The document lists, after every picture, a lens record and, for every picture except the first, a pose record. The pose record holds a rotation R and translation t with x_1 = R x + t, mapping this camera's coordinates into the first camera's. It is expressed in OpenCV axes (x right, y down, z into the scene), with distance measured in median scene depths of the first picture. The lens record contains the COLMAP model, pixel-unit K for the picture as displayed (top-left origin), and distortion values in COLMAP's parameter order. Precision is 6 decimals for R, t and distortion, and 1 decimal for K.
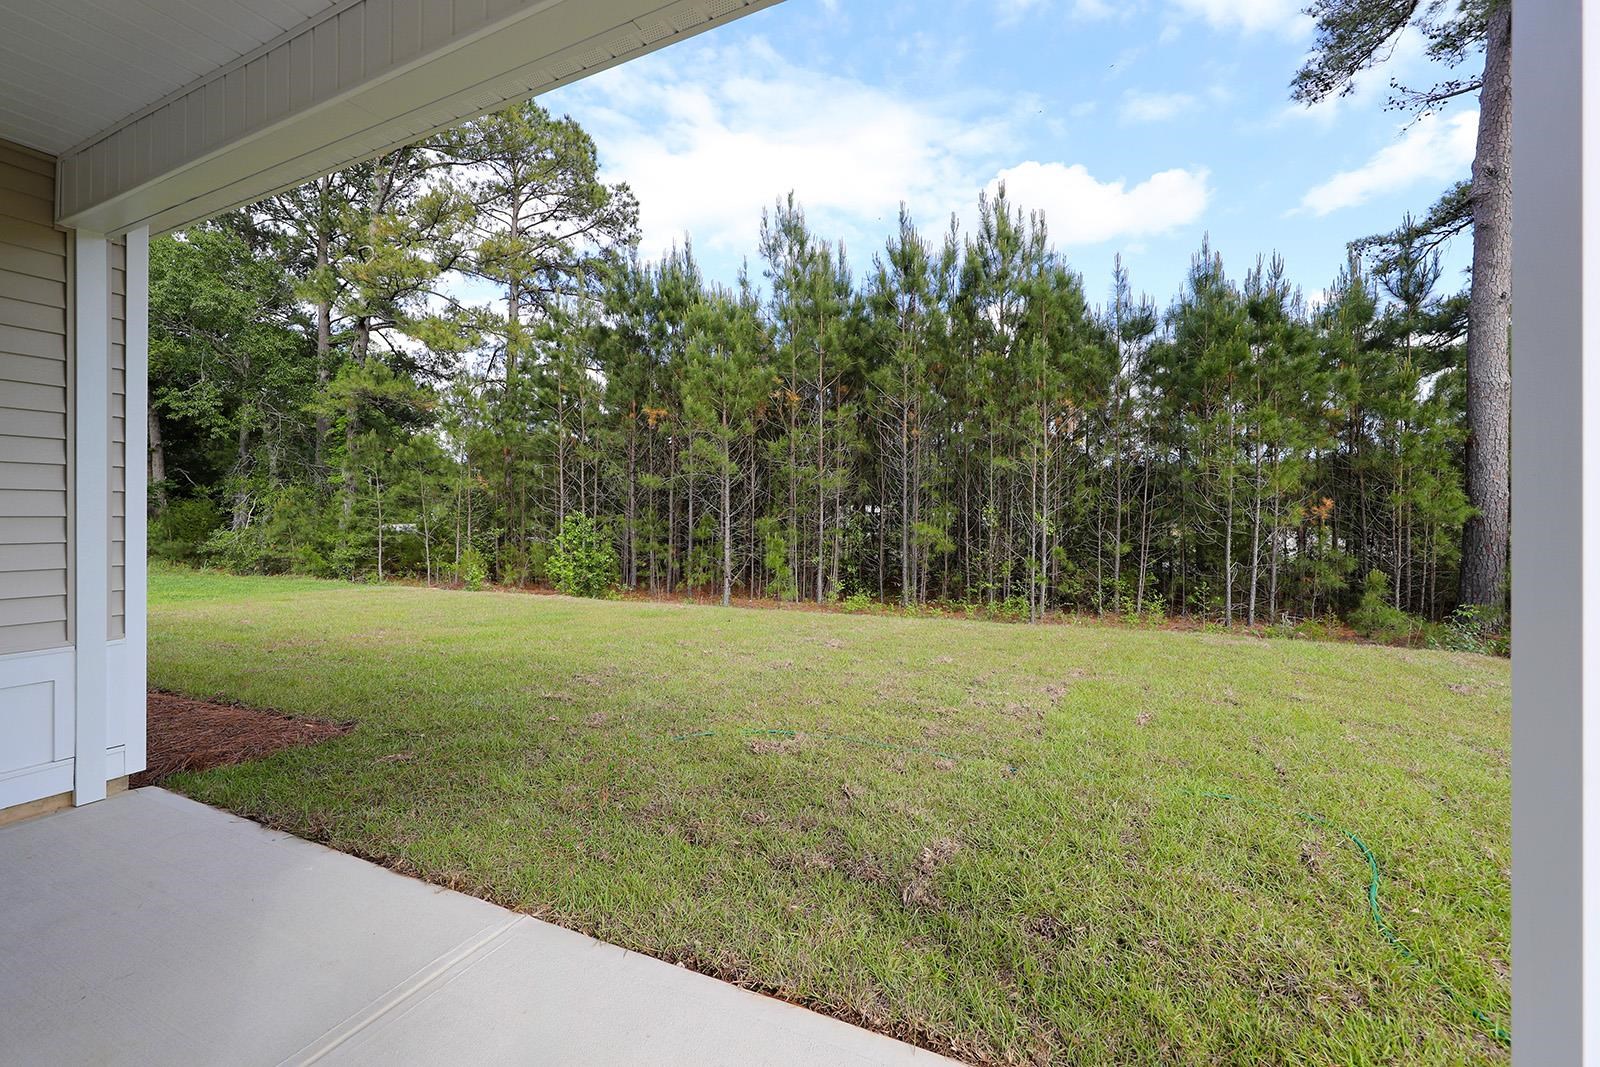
lens RADIAL K [[694.1, 0, 797.5], [0, 694.1, 513.2], [0, 0, 1]] dist [0.000473, 0.000116]
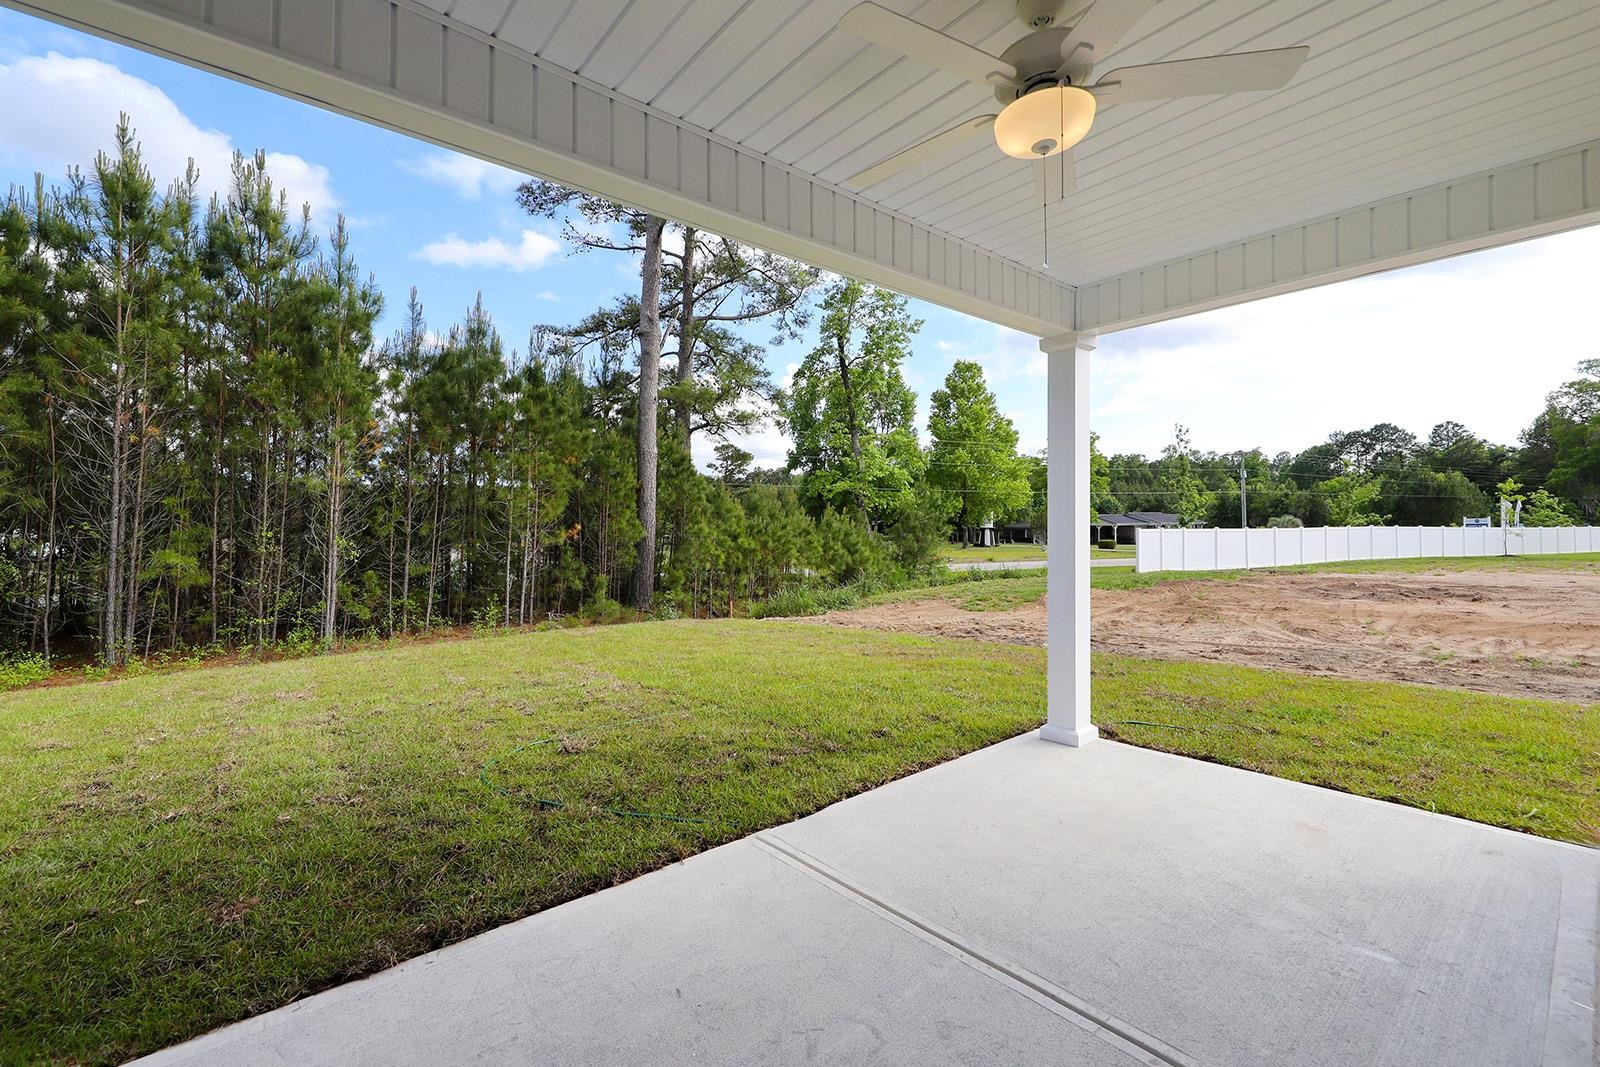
lens RADIAL K [[680.9, 0, 800.0], [0, 680.9, 533.5], [0, 0, 1]] dist [0.000900, 0.000299]
pose [[0.398639, -0.004492, 0.917097, -0.226509], [0.005143, 0.999983, 0.002662, -0.002321], [-0.917094, 0.003656, 0.398655, 0.053509]]
